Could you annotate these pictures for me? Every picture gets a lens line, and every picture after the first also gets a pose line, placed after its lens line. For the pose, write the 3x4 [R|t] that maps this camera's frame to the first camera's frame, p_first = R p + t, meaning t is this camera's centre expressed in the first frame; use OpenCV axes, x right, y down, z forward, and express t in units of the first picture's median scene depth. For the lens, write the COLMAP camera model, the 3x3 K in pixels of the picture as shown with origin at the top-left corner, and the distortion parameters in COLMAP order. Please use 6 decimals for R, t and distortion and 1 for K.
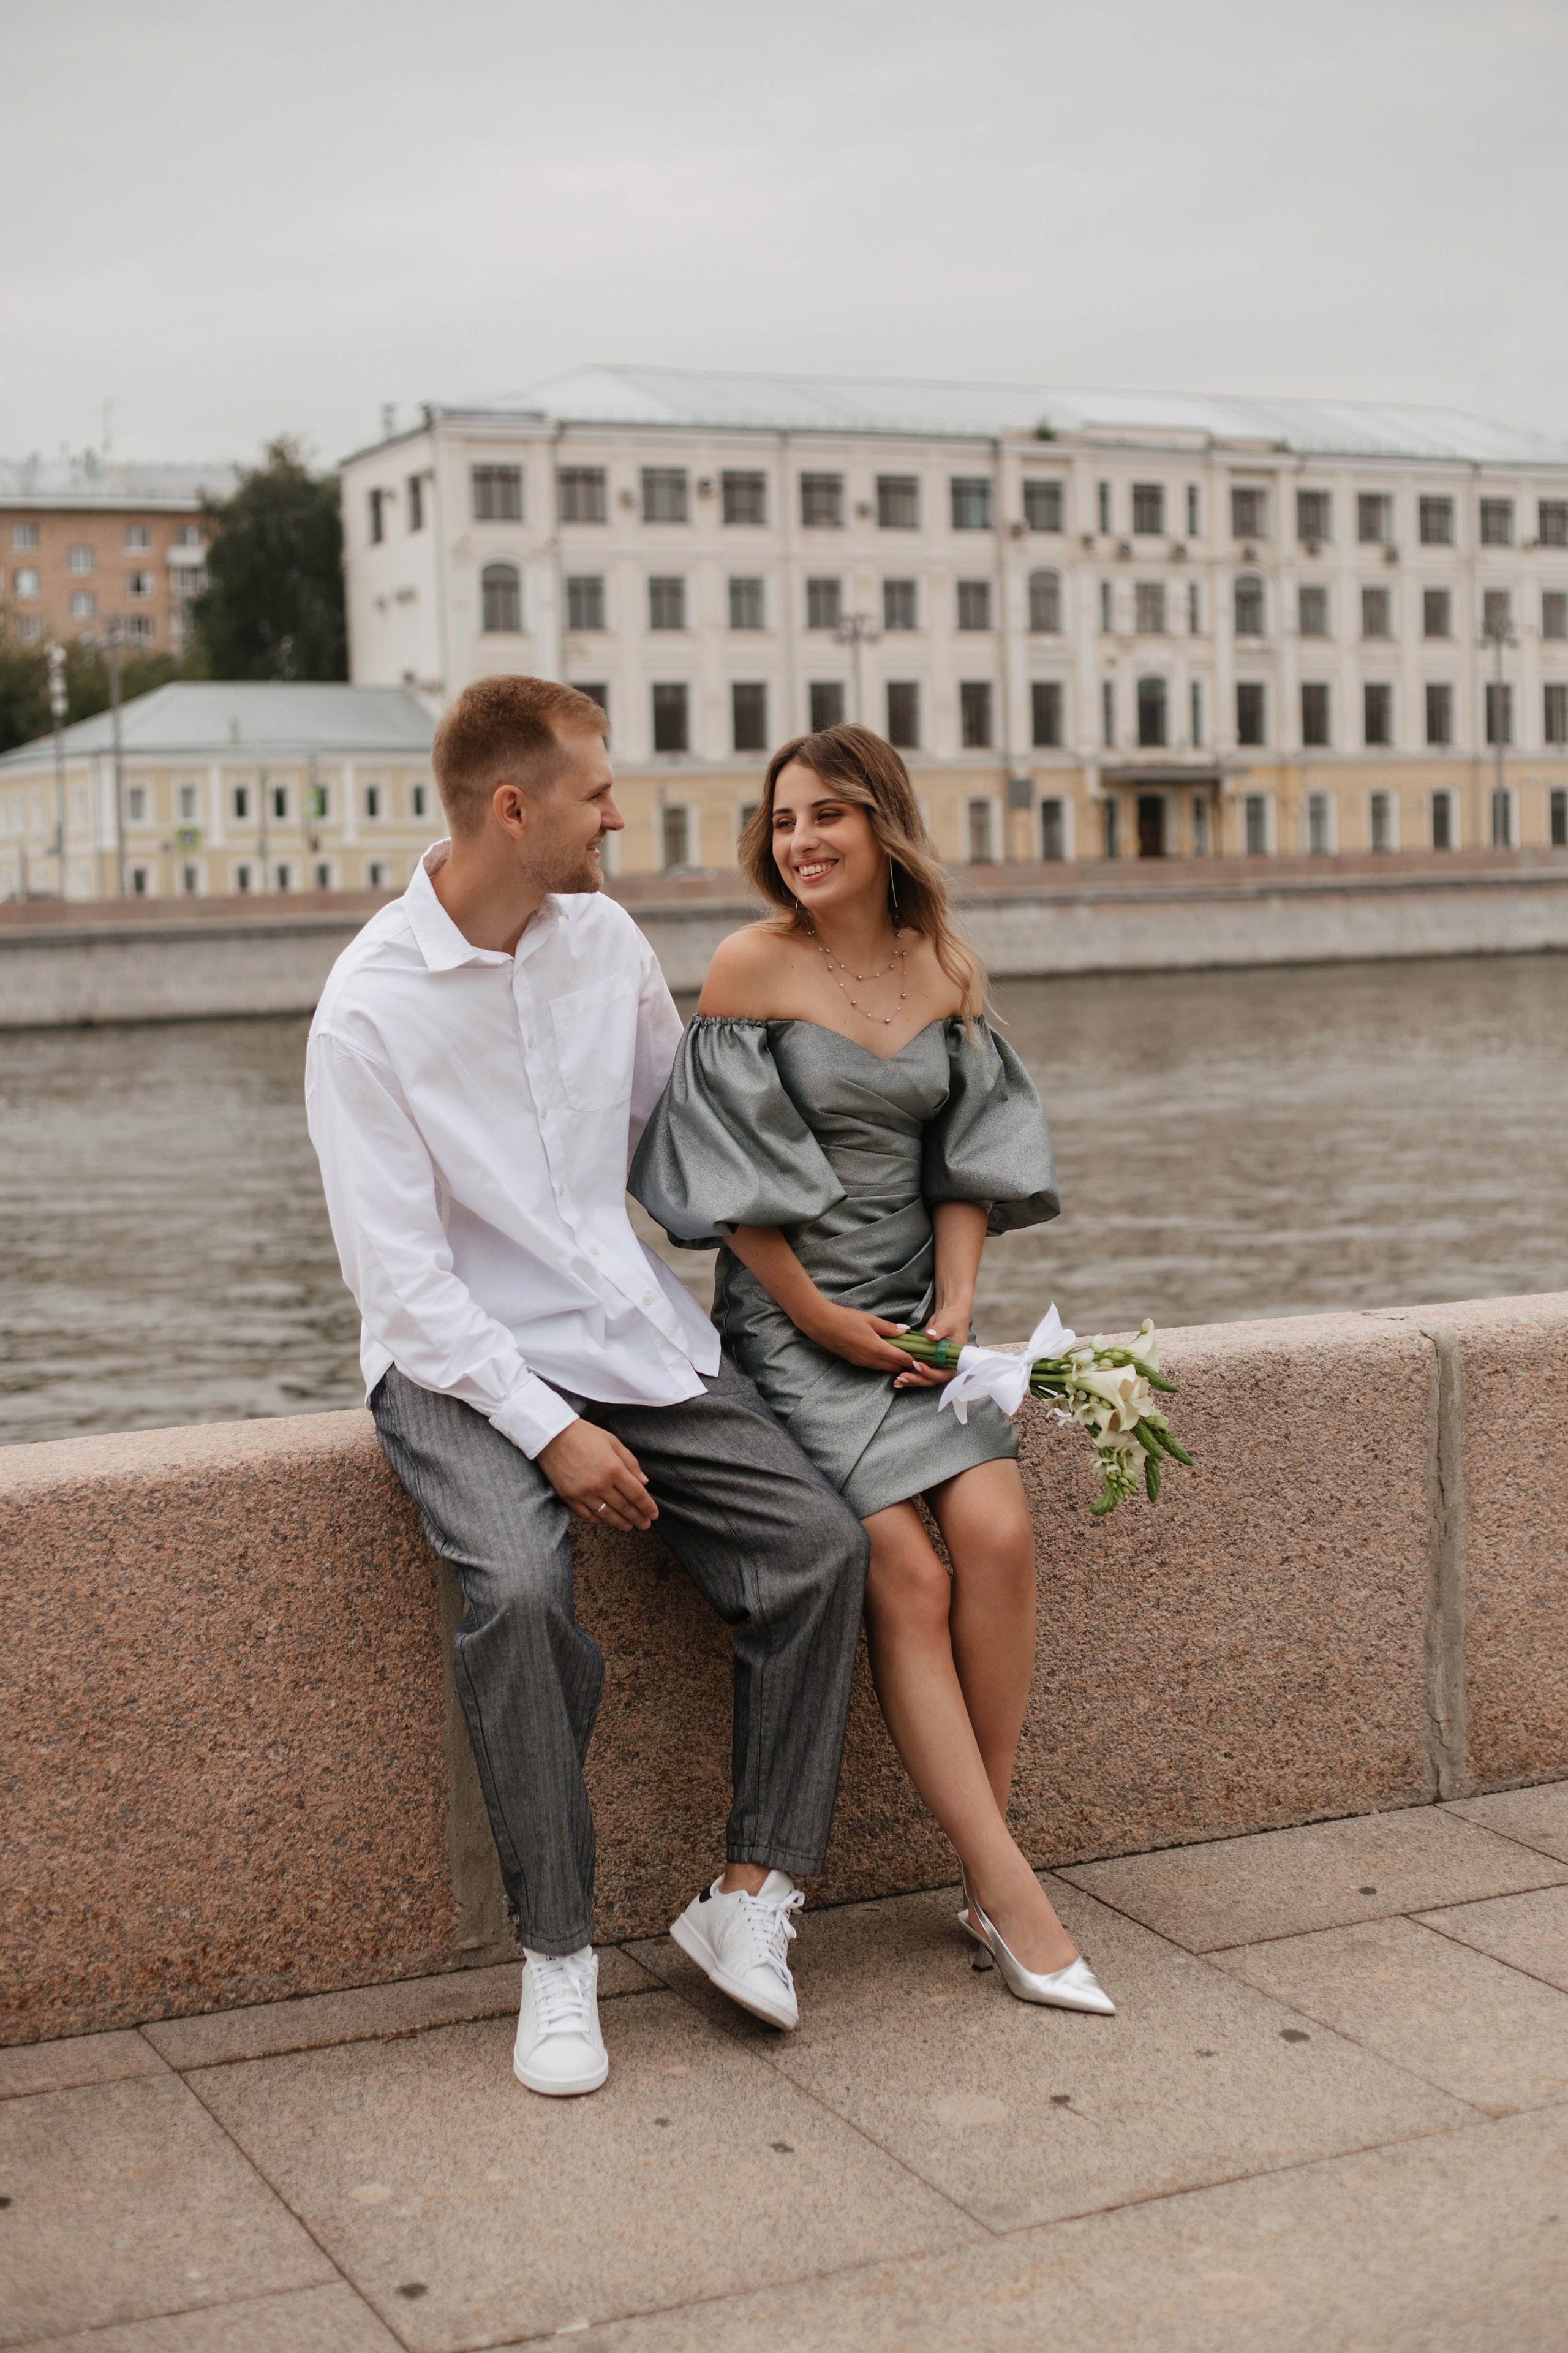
lens RADIAL K [[3447.4, 0, 890.2], [0, 3447.4, 1124.6], [0, 0, 1]] dist [-0.084004, -0.070716]
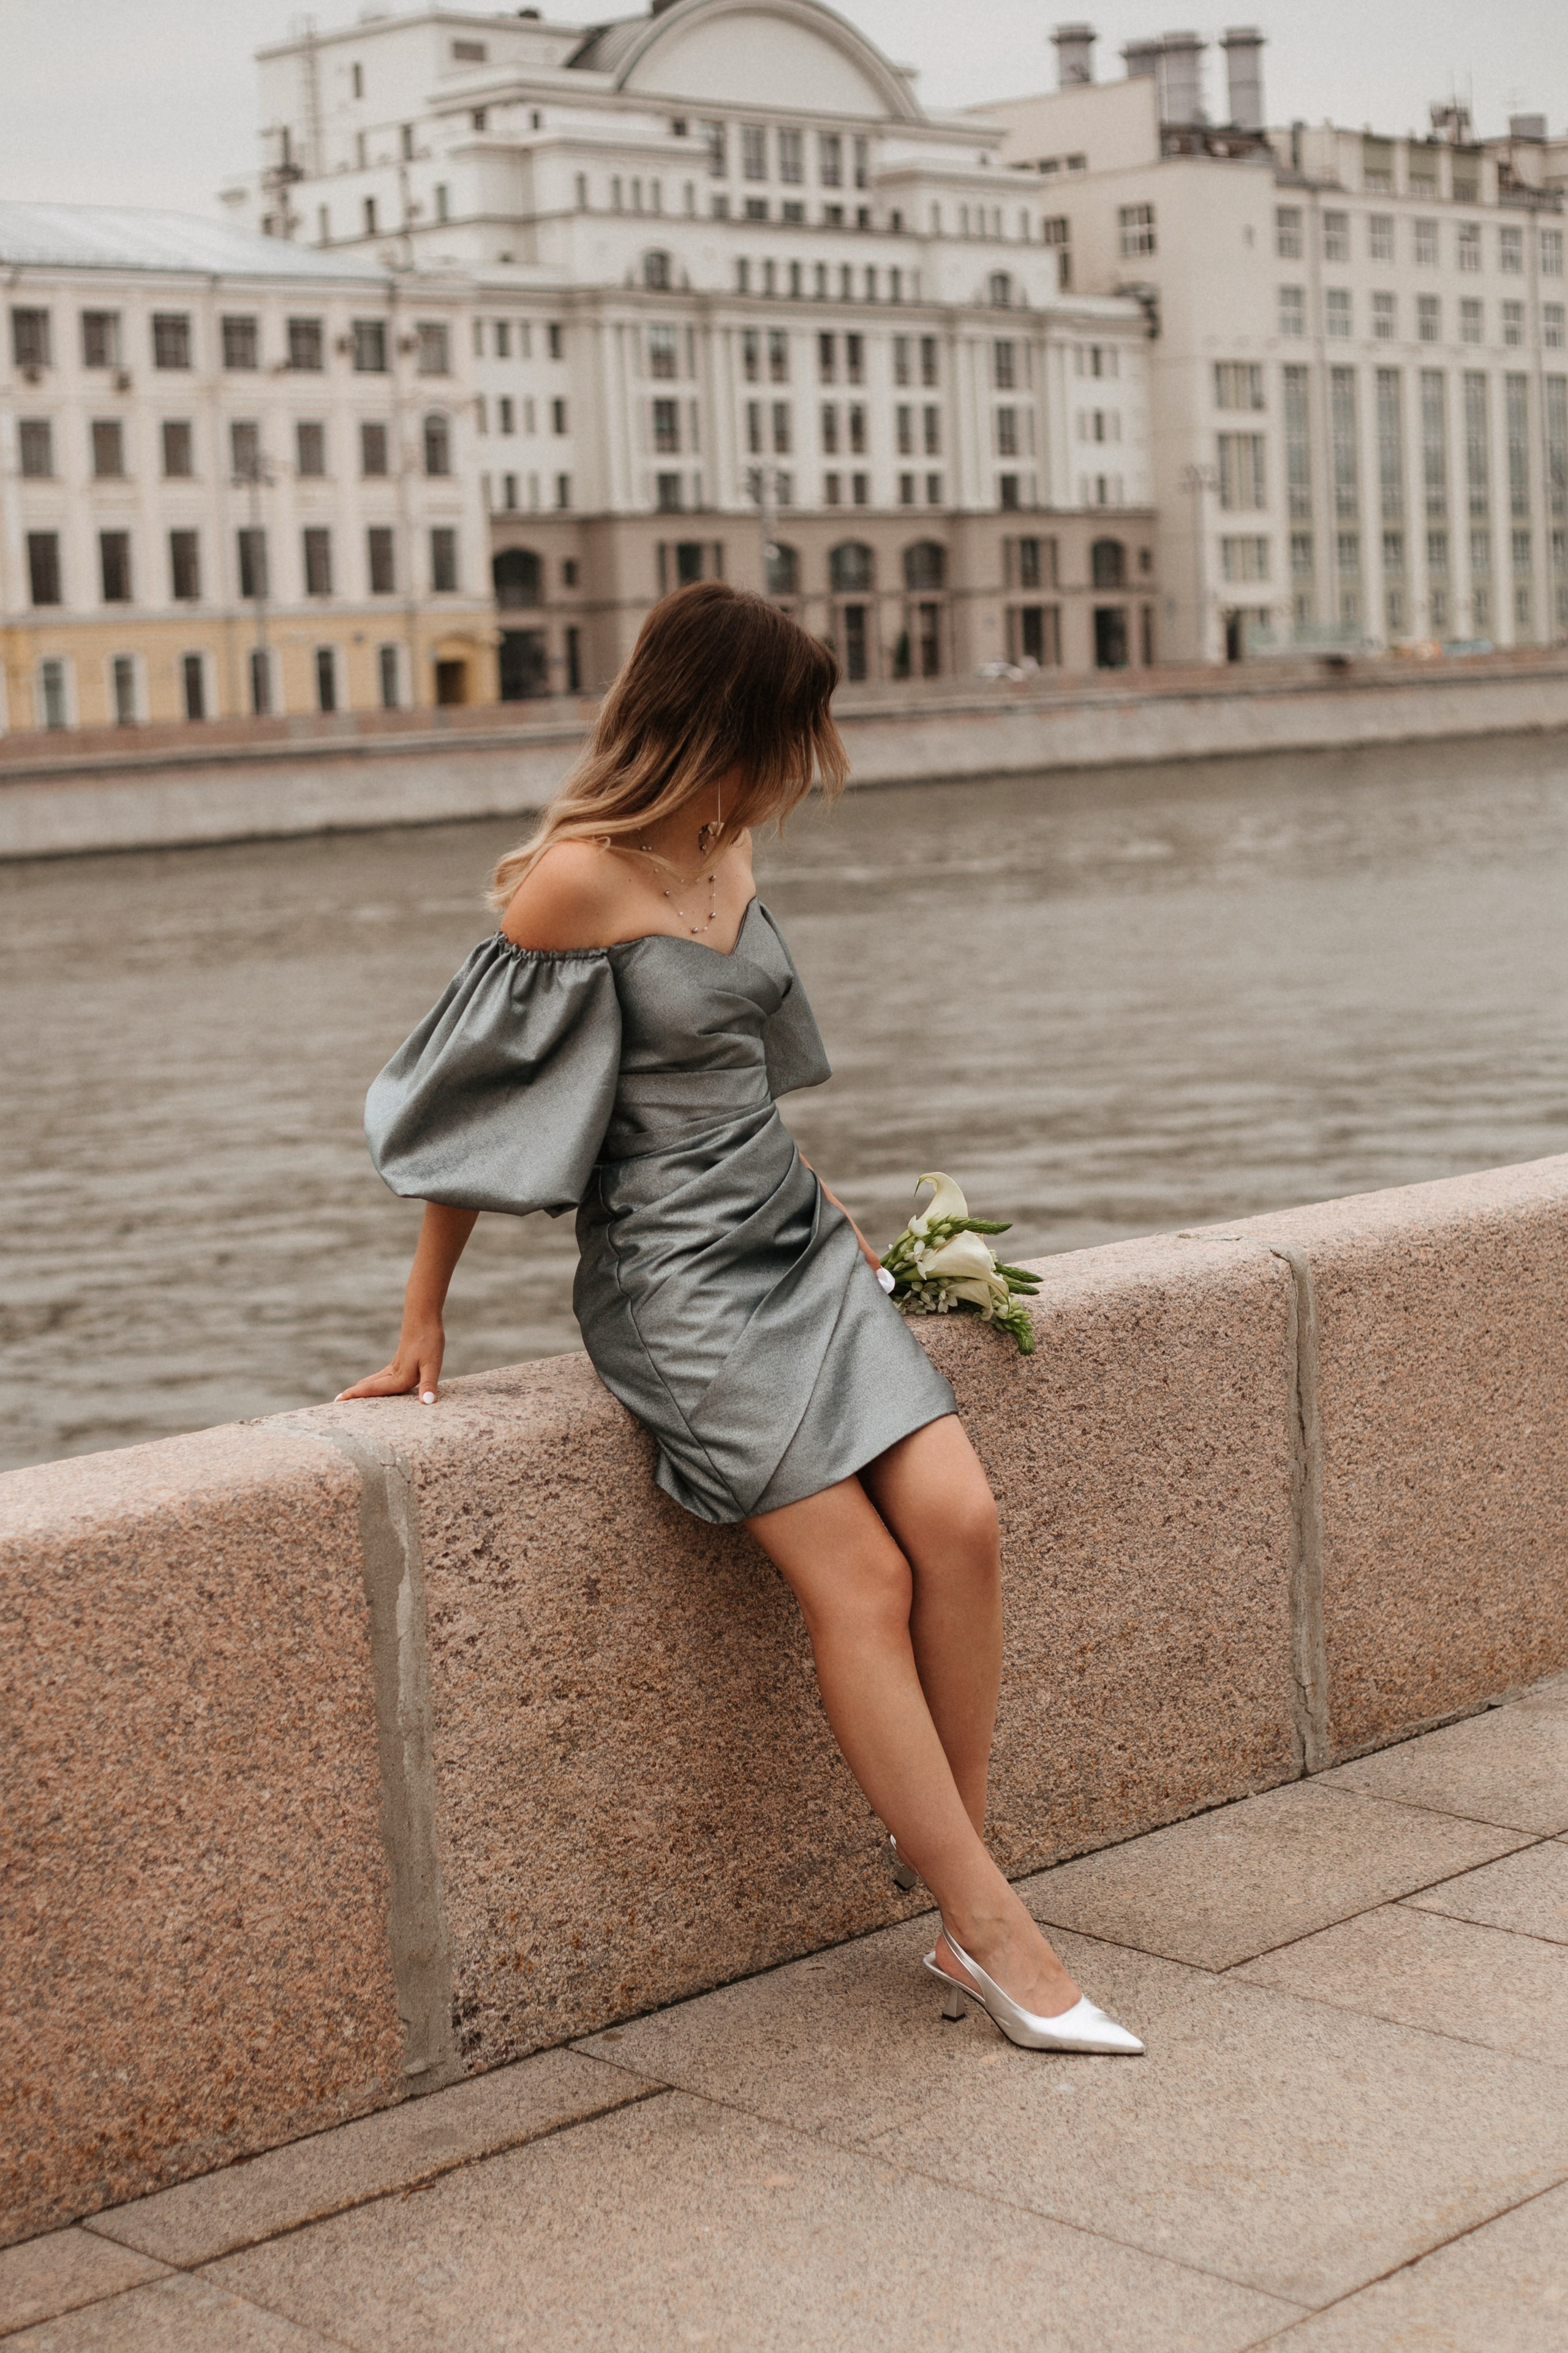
lens RADIAL K [[3916.2, 0, 769.5], [0, 3916.2, 1187.0], [0, 0, 1]] dist [-0.079418, -0.107724]
pose [[0.951008, -0.060625, 0.303164, -0.317957], [0.049457, 0.997789, 0.044387, -0.009017], [-0.305185, -0.027219, 0.951904, 0.091442]]
